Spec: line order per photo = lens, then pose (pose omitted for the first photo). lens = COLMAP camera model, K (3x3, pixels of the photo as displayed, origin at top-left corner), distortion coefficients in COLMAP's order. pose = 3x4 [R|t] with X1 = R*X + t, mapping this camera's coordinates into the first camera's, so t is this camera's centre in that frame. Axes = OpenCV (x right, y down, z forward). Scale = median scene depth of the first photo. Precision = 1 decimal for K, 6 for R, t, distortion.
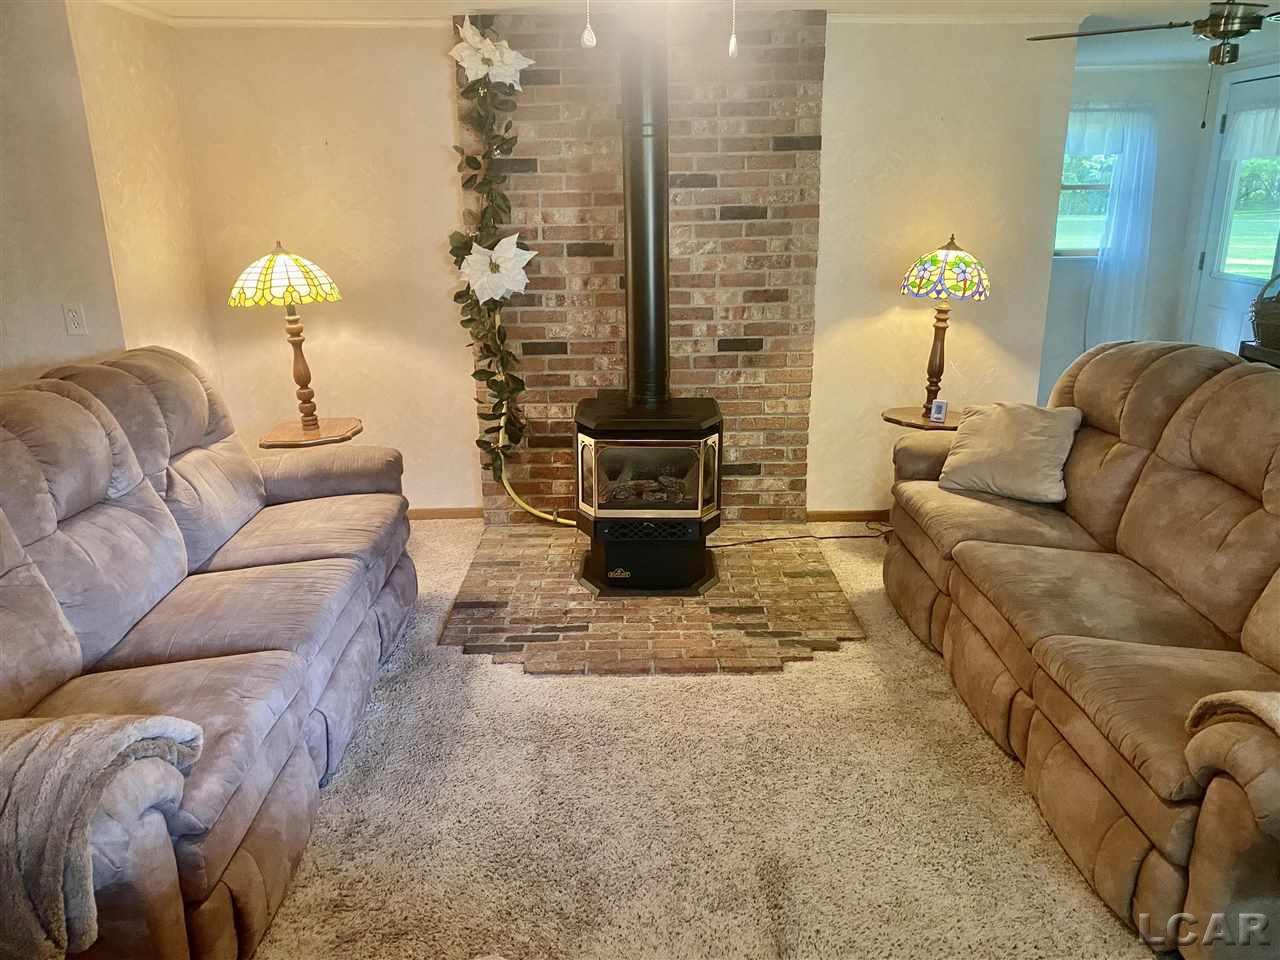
lens RADIAL K [[927.6, 0, 638.0], [0, 927.6, 477.6], [0, 0, 1]] dist [0.079597, -0.128885]
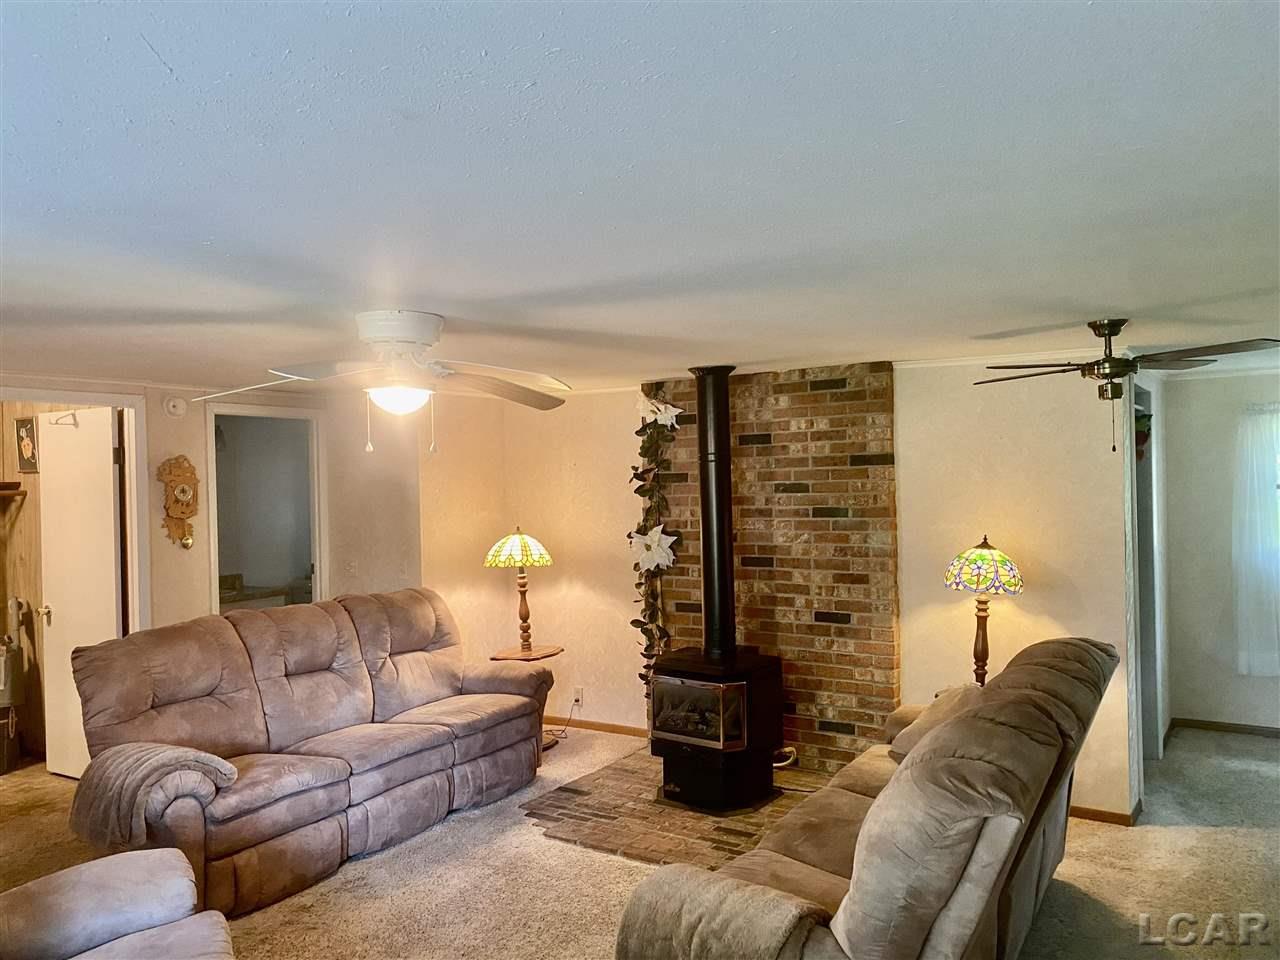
lens RADIAL K [[927.6, 0, 638.0], [0, 927.6, 477.6], [0, 0, 1]] dist [0.079597, -0.128885]
pose [[0.837046, -0.003467, -0.547122, 0.583550], [-0.149628, 0.960409, -0.235002, 0.003659], [0.526276, 0.278572, 0.803387, -0.151954]]
